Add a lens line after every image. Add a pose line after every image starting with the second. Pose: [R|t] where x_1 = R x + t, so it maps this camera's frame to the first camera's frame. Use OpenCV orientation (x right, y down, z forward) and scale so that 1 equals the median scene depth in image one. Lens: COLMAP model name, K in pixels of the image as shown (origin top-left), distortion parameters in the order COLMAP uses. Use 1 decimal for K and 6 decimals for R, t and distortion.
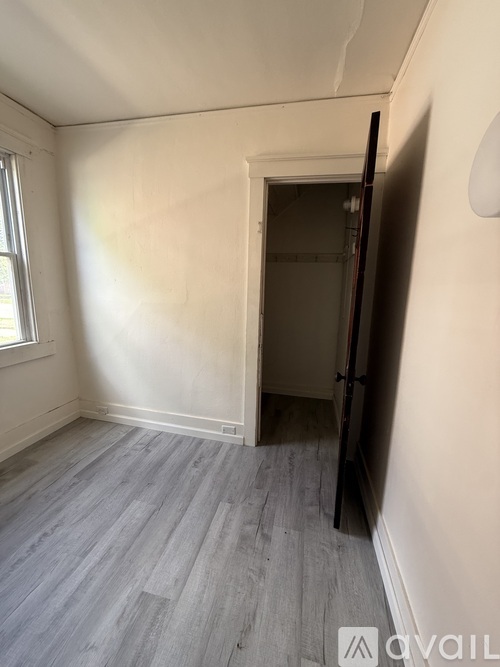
lens RADIAL K [[266.6, 0, 251.7], [0, 266.6, 332.3], [0, 0, 1]] dist [-0.000305, -0.000215]
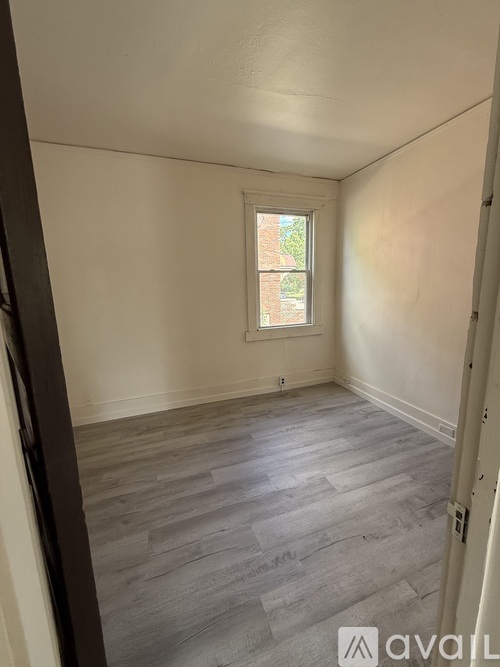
lens RADIAL K [[266.6, 0, 250.7], [0, 266.6, 332.7], [0, 0, 1]] dist [-0.000305, -0.000215]
pose [[0.530061, 0.106491, -0.841246, 0.347704], [-0.104984, 0.992692, 0.059512, 0.028139], [0.841436, 0.056773, 0.537367, -0.170074]]
